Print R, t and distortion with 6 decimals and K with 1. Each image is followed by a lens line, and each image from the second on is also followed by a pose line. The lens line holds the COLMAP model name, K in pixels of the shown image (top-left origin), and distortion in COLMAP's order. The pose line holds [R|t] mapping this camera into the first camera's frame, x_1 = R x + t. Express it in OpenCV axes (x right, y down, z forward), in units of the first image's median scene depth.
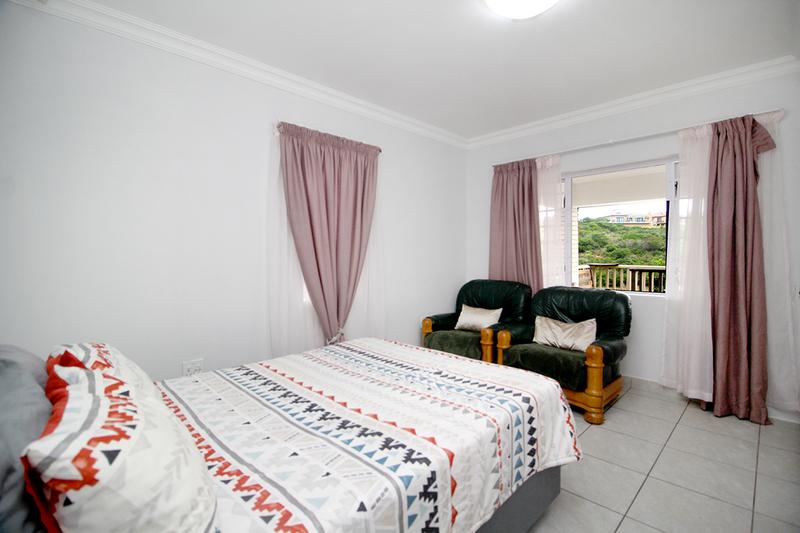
lens RADIAL K [[374.1, 0, 405.0], [0, 374.1, 261.8], [0, 0, 1]] dist [-0.013616, -0.004481]
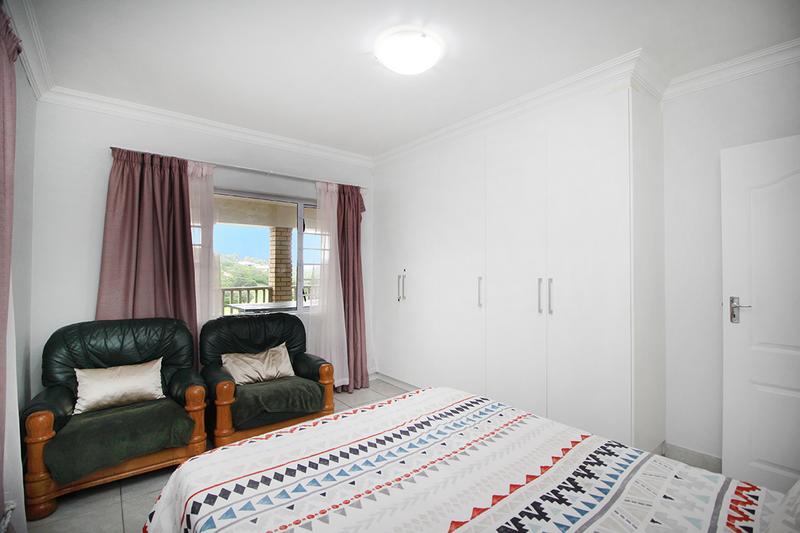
lens RADIAL K [[374.1, 0, 400.9], [0, 374.1, 266.1], [0, 0, 1]] dist [-0.013616, -0.004481]
pose [[0.093533, 0.010251, 0.995563, -0.570181], [0.013277, 0.999845, -0.011542, -0.048939], [-0.995528, 0.014297, 0.093382, 0.669865]]
